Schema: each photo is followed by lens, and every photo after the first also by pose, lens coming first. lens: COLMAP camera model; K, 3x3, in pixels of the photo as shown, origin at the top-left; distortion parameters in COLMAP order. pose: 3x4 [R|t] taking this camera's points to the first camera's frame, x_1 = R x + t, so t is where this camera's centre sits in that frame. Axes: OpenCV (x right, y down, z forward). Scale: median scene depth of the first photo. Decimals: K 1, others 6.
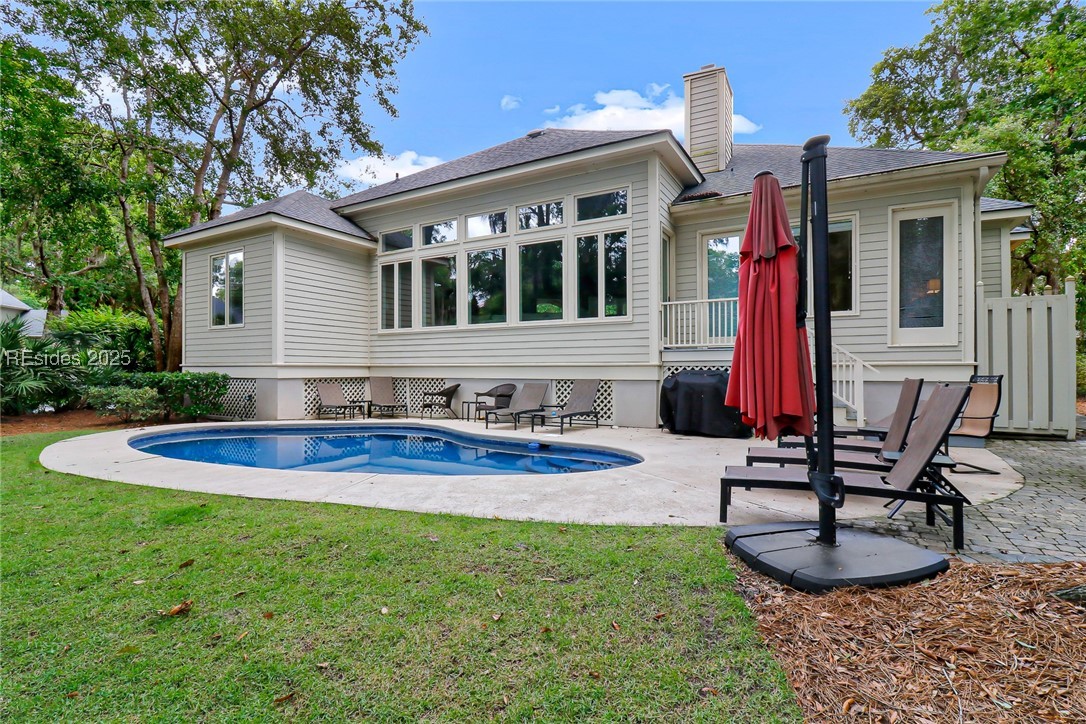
lens RADIAL K [[511.3, 0, 541.4], [0, 511.3, 366.7], [0, 0, 1]] dist [-0.000491, -0.000117]
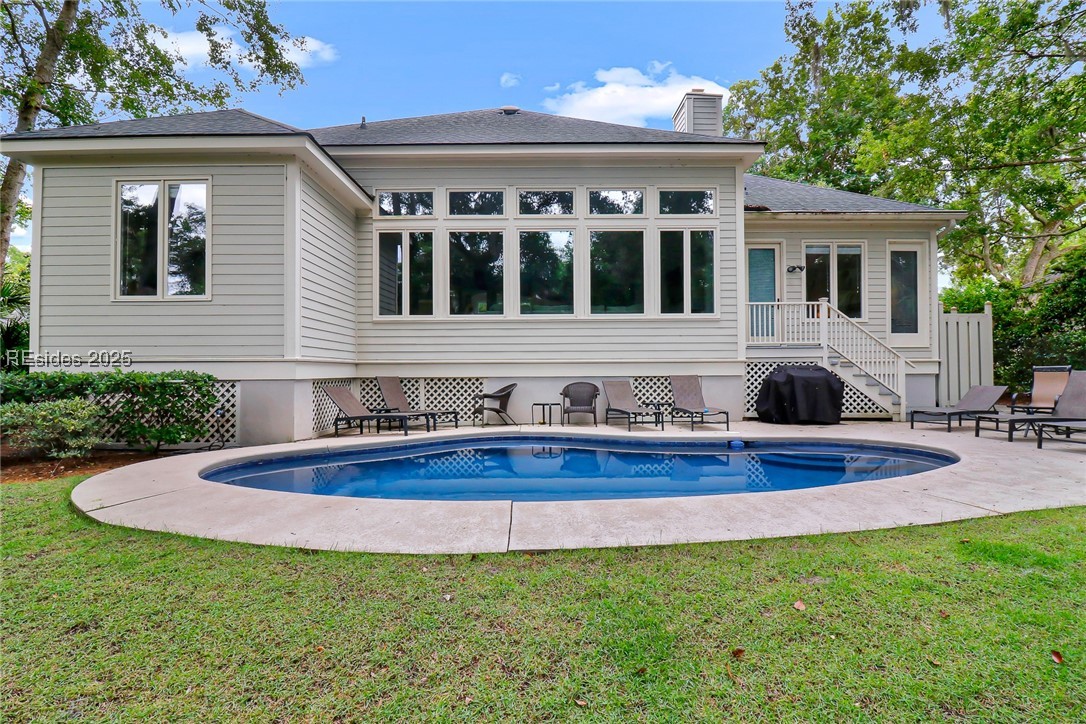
lens RADIAL K [[501.8, 0, 543.0], [0, 501.8, 362.0], [0, 0, 1]] dist [-0.002279, -0.000397]
pose [[0.868112, 0.002222, 0.496363, -0.572473], [0.002456, 0.999959, -0.008771, 0.005610], [-0.496361, 0.008833, 0.868071, 0.270930]]
